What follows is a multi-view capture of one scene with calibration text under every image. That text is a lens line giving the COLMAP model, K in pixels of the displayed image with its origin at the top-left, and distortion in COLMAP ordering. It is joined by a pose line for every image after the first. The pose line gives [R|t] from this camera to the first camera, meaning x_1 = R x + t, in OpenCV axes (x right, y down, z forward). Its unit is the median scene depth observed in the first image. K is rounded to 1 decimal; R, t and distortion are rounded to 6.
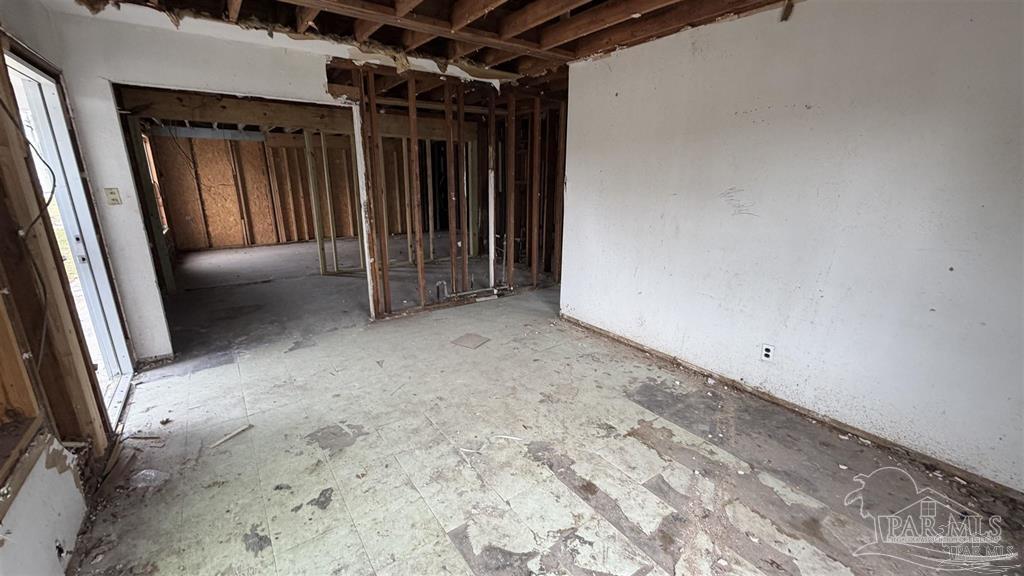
lens RADIAL K [[407.3, 0, 509.2], [0, 407.3, 287.1], [0, 0, 1]] dist [-0.000272, 0.000132]
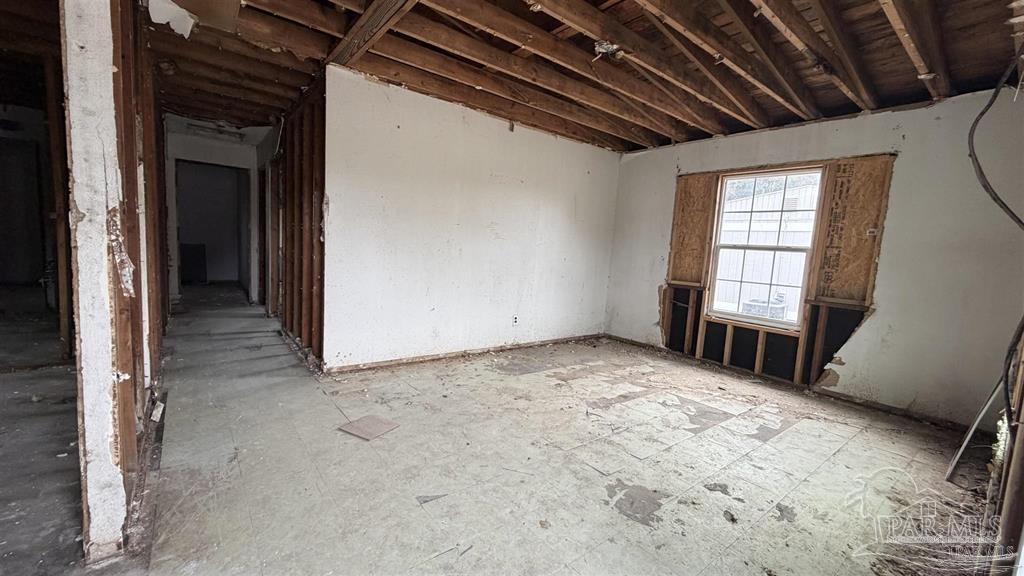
lens RADIAL K [[407.3, 0, 508.9], [0, 407.3, 287.6], [0, 0, 1]] dist [-0.000272, 0.000132]
pose [[-0.032529, -0.111232, 0.993262, -0.825676], [0.202379, 0.972469, 0.115531, -0.136627], [-0.978767, 0.204773, -0.009122, 0.817240]]
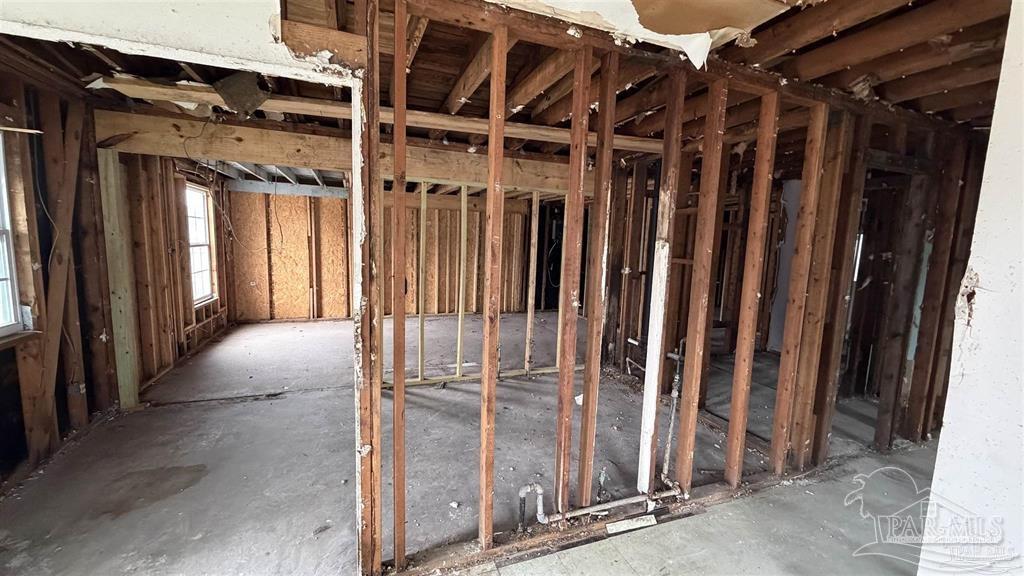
lens RADIAL K [[407.3, 0, 508.4], [0, 407.3, 287.7], [0, 0, 1]] dist [-0.000272, 0.000132]
pose [[0.964838, 0.057059, -0.256576, -0.127038], [-0.095447, 0.985577, -0.139744, -0.223066], [0.244902, 0.159319, 0.956368, 0.755684]]
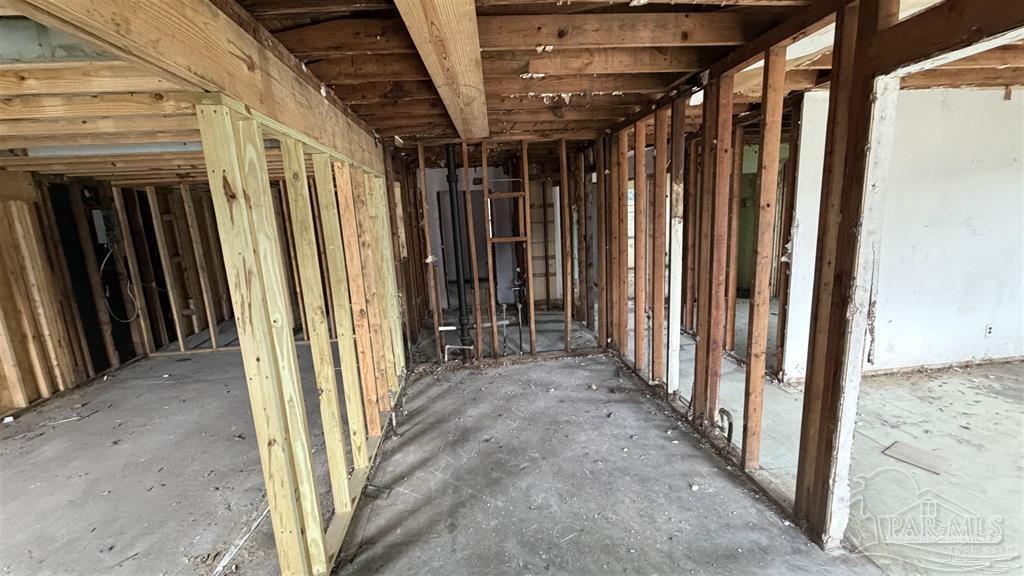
lens RADIAL K [[407.3, 0, 508.5], [0, 407.3, 288.4], [0, 0, 1]] dist [-0.000272, 0.000132]
pose [[0.499948, -0.191353, 0.844651, -1.068891], [0.282893, 0.957870, 0.049558, -0.409022], [-0.818549, 0.214170, 0.533018, 1.264883]]
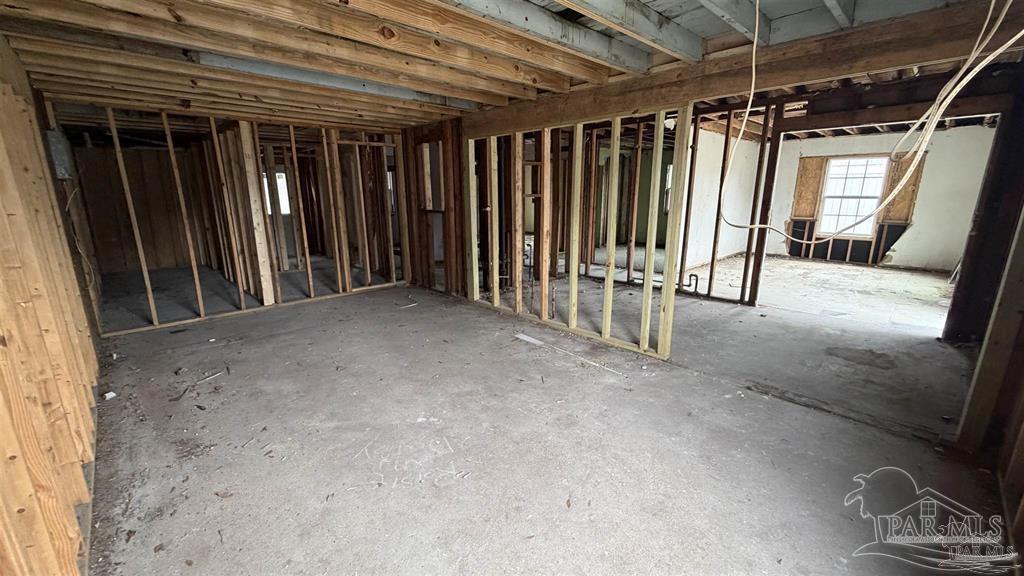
lens RADIAL K [[407.3, 0, 506.6], [0, 407.3, 290.7], [0, 0, 1]] dist [-0.000272, 0.000132]
pose [[-0.128750, -0.240751, 0.962010, -1.777200], [0.263204, 0.926995, 0.267214, -0.615942], [-0.956110, 0.287609, -0.055983, 2.252695]]
